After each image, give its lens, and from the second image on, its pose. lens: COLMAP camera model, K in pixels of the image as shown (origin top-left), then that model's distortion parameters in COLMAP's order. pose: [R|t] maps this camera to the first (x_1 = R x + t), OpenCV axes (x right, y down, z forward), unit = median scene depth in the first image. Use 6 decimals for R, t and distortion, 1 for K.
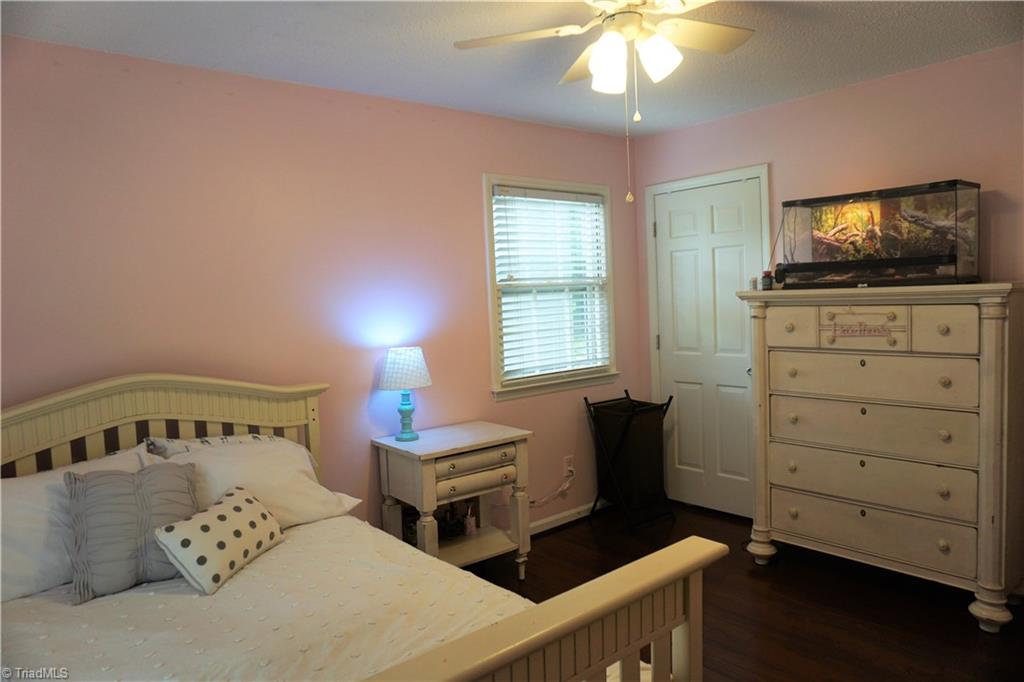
lens RADIAL K [[687.6, 0, 514.3], [0, 687.6, 340.9], [0, 0, 1]] dist [-0.052814, 0.033438]
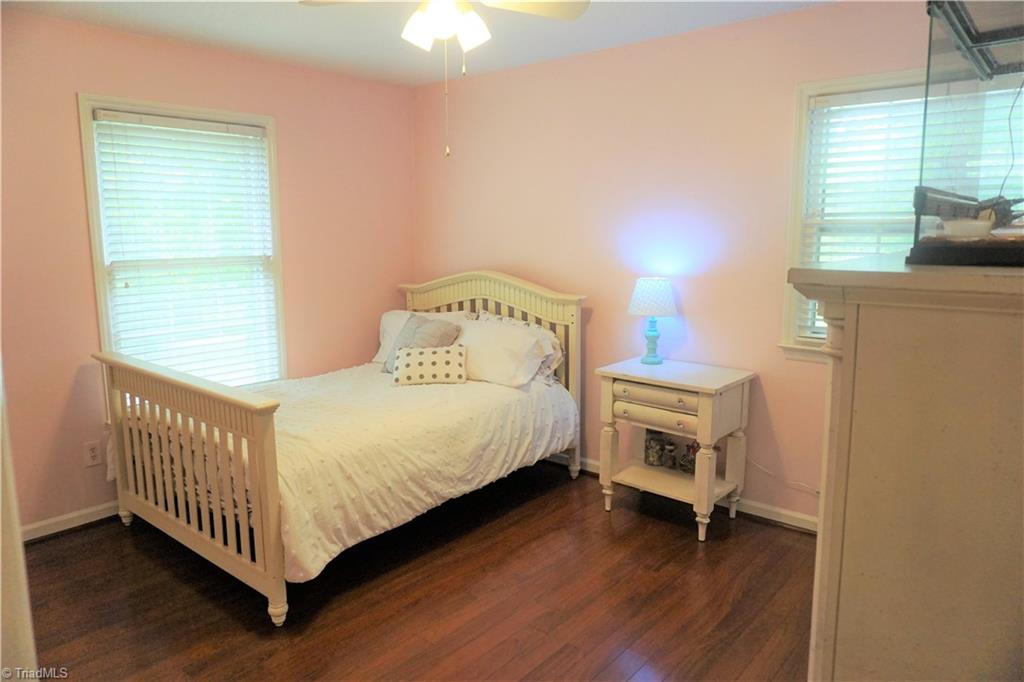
lens RADIAL K [[687.6, 0, 514.4], [0, 687.6, 338.5], [0, 0, 1]] dist [-0.052814, 0.033438]
pose [[0.177205, 0.195730, -0.964515, 0.837929], [-0.076296, 0.979807, 0.184816, -0.076647], [0.981212, 0.040839, 0.188560, 0.582385]]
